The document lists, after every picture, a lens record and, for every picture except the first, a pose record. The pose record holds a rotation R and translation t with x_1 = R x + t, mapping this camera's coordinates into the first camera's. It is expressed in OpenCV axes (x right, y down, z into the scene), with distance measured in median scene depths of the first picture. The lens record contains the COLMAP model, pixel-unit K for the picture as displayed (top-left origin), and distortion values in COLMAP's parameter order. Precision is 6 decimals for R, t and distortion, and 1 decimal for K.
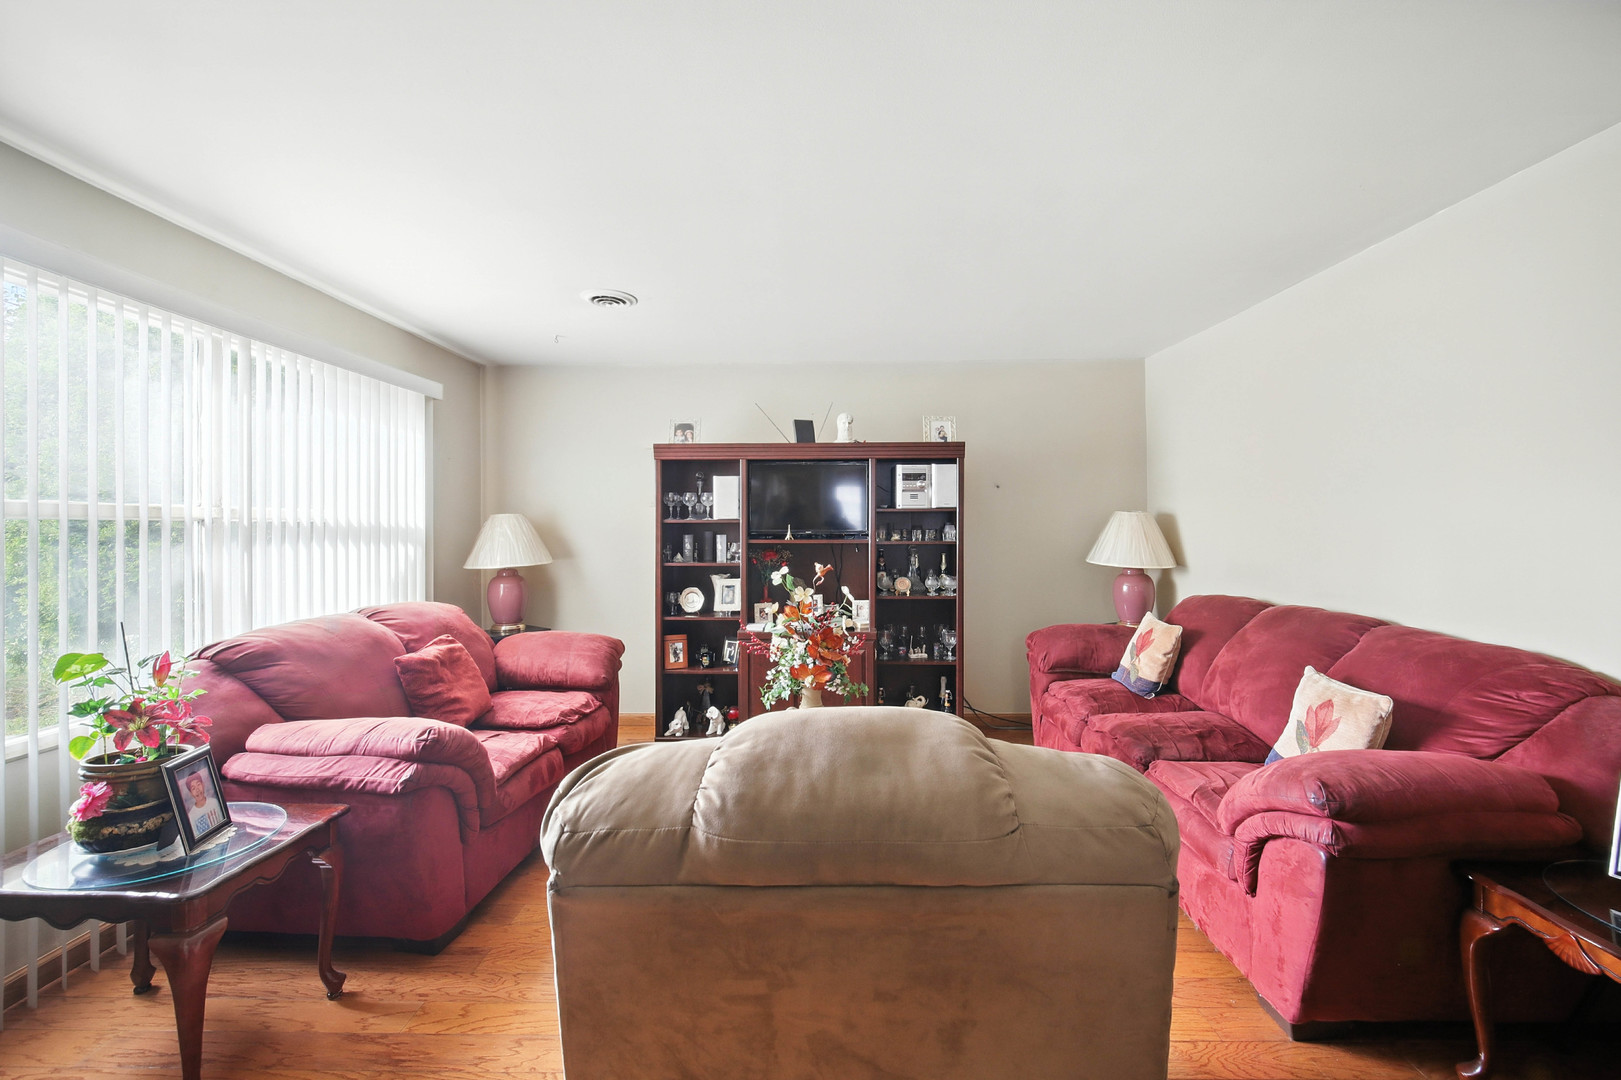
lens RADIAL K [[697.9, 0, 811.2], [0, 697.9, 523.7], [0, 0, 1]] dist [-0.000213, -0.000391]
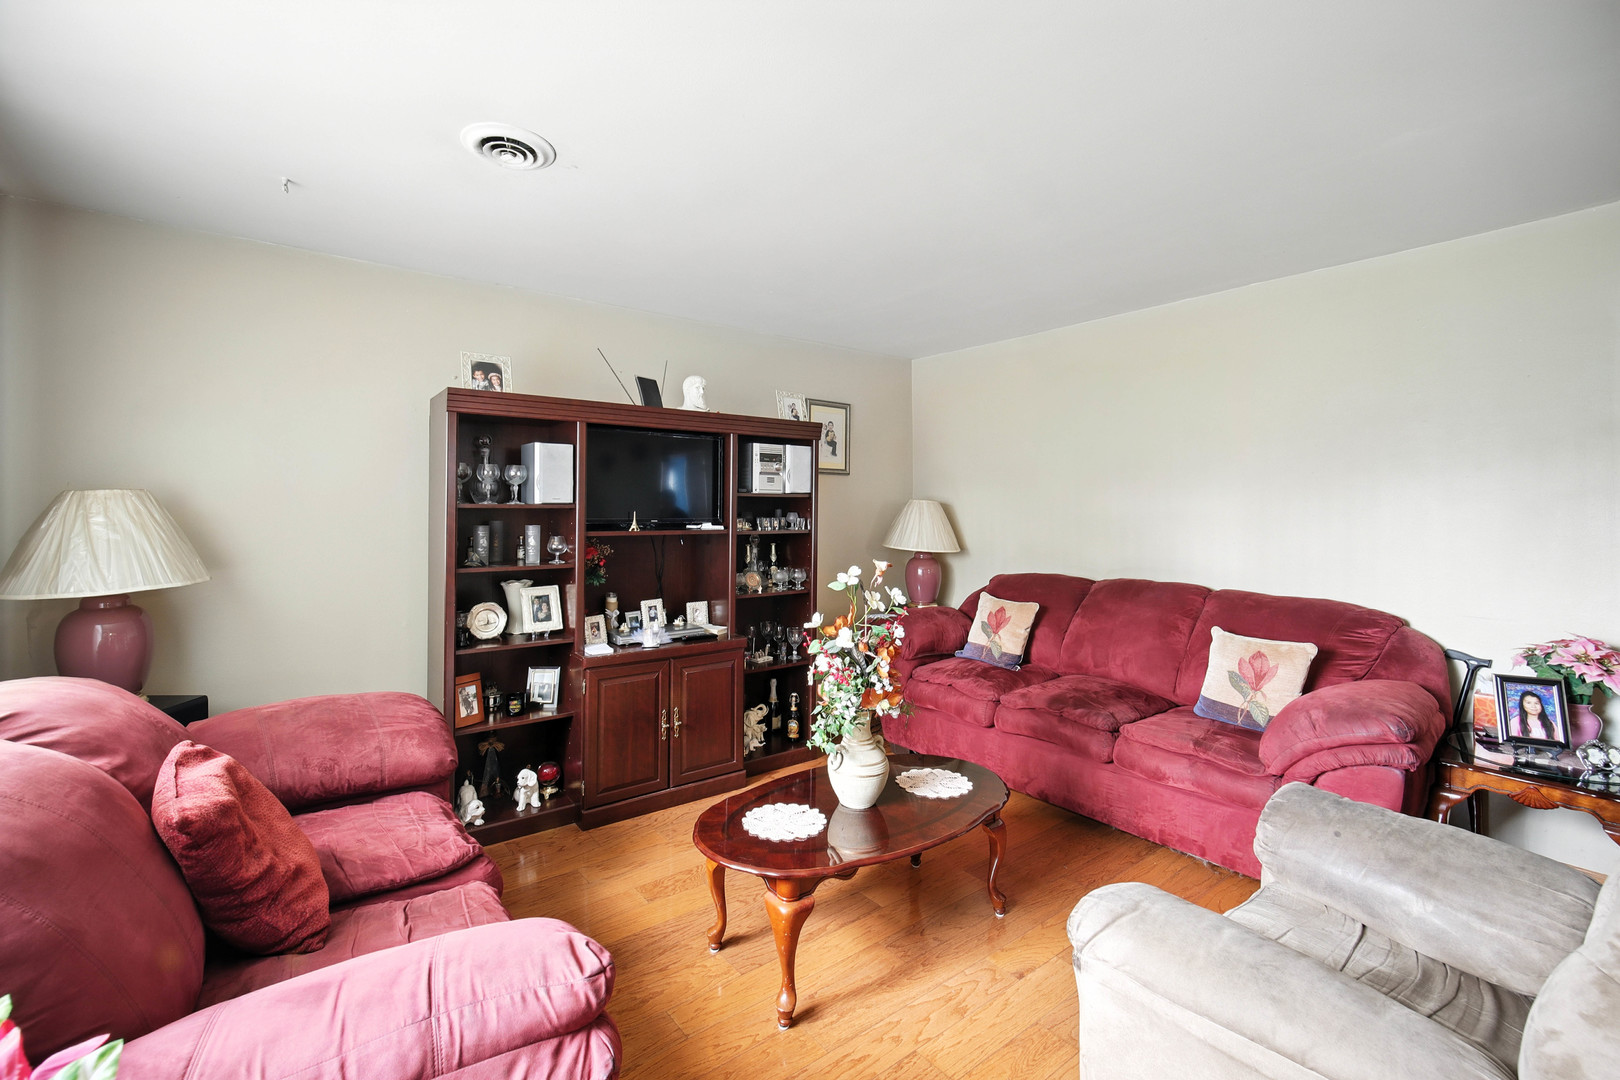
lens RADIAL K [[705.3, 0, 813.3], [0, 705.3, 509.7], [0, 0, 1]] dist [0.000430, 0.000035]
pose [[0.776704, 0.004413, 0.629851, -0.371027], [-0.005269, 0.999986, -0.000508, -0.001183], [-0.629844, -0.002925, 0.776716, 0.268787]]
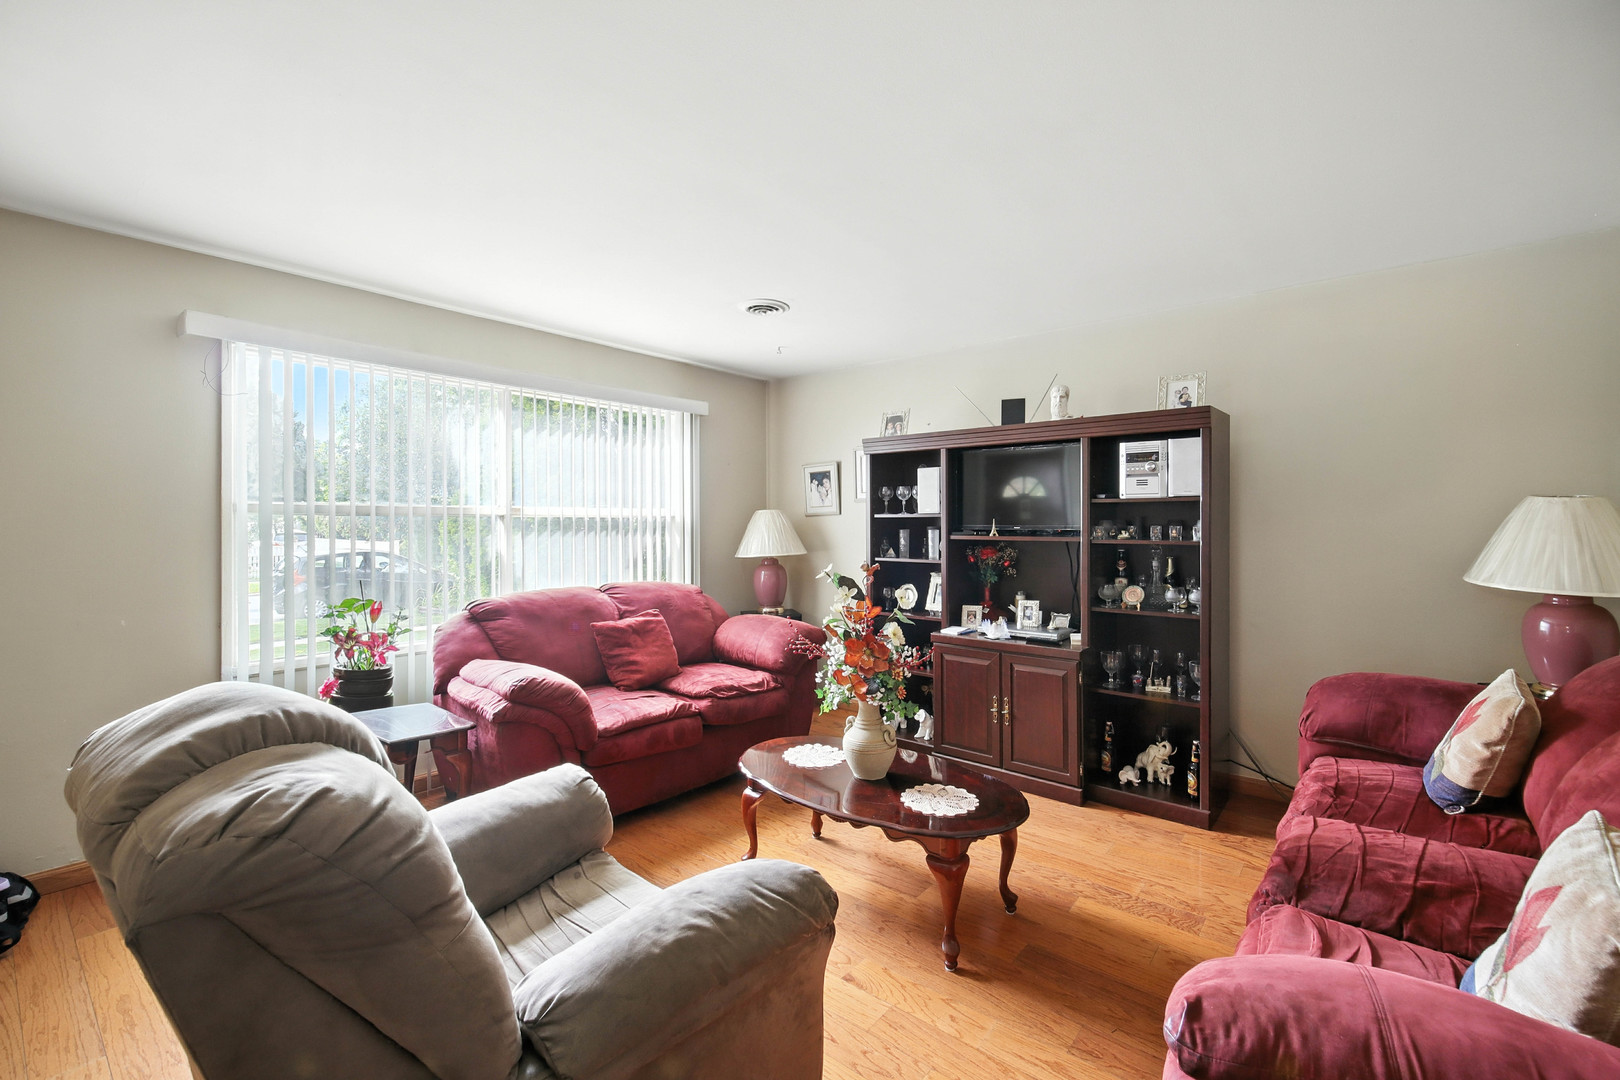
lens RADIAL K [[697.5, 0, 810.7], [0, 697.5, 523.7], [0, 0, 1]] dist [-0.000213, -0.000391]
pose [[0.781580, 0.003203, -0.623796, 0.340468], [0.001896, 0.999970, 0.007510, 0.000128], [0.623802, -0.007052, 0.781551, 0.162715]]
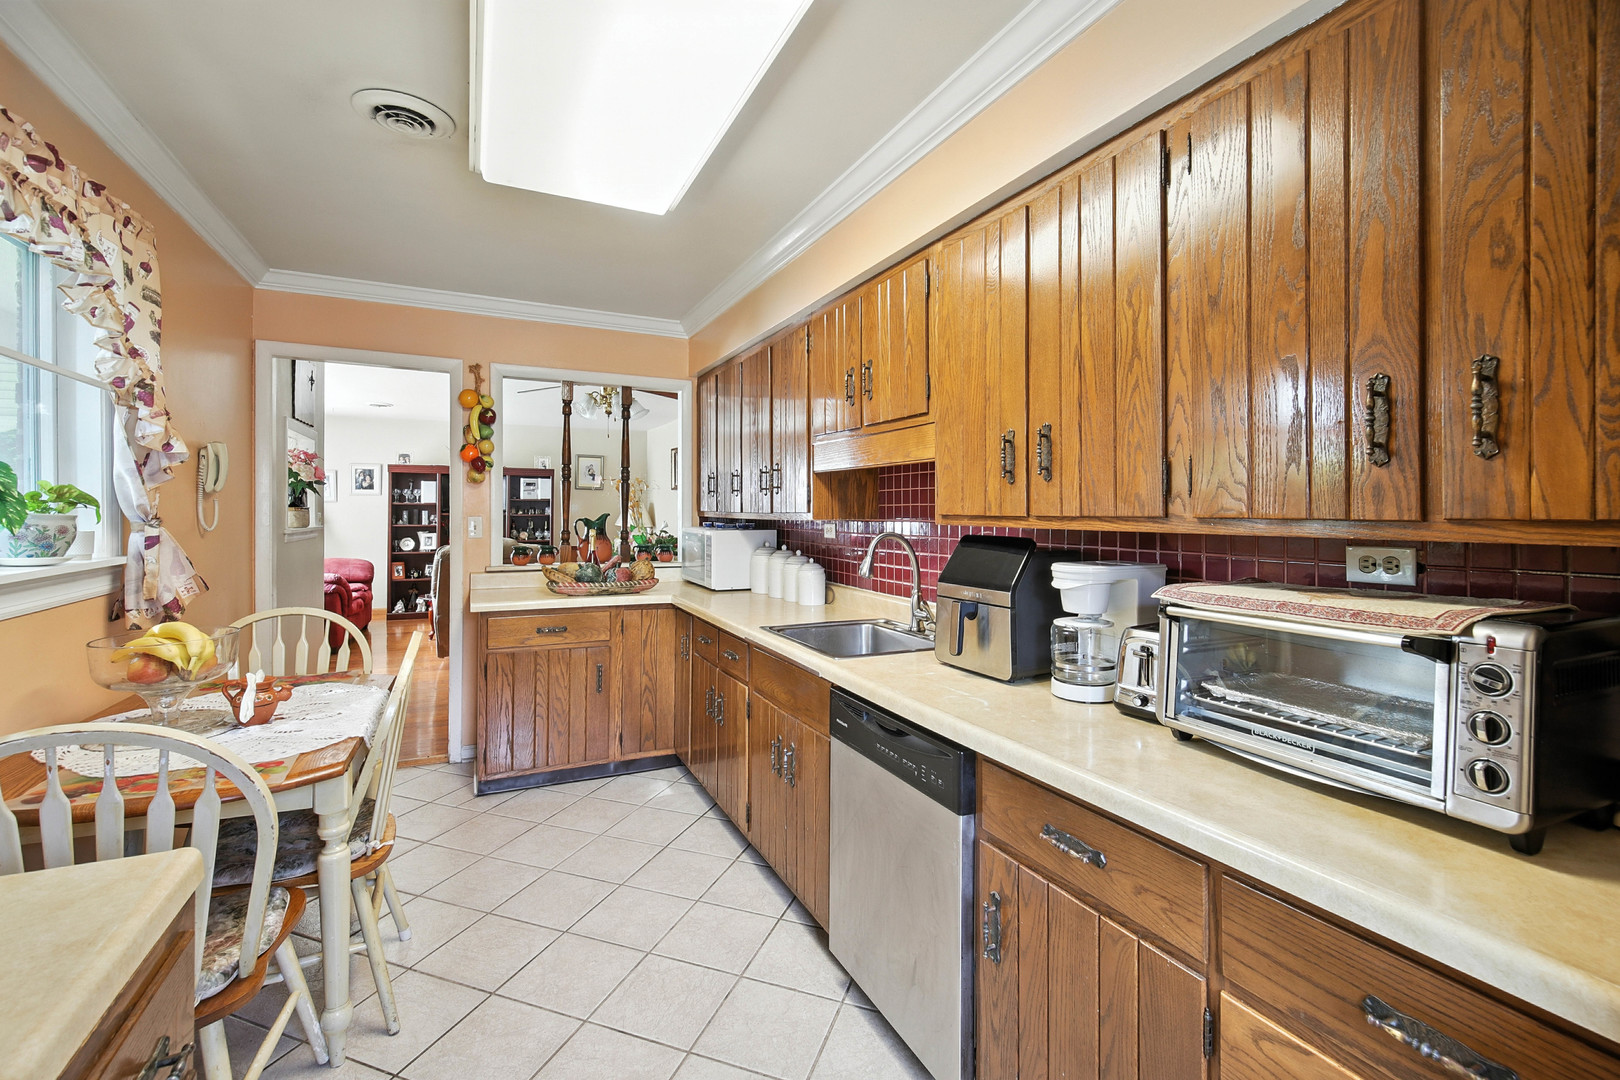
lens RADIAL K [[705.3, 0, 813.3], [0, 705.3, 509.7], [0, 0, 1]] dist [0.000430, 0.000035]
pose [[0.885178, 0.007238, 0.465197, -0.086845], [-0.010001, 0.999944, 0.003472, -0.005185], [-0.465146, -0.007726, 0.885200, -1.306911]]
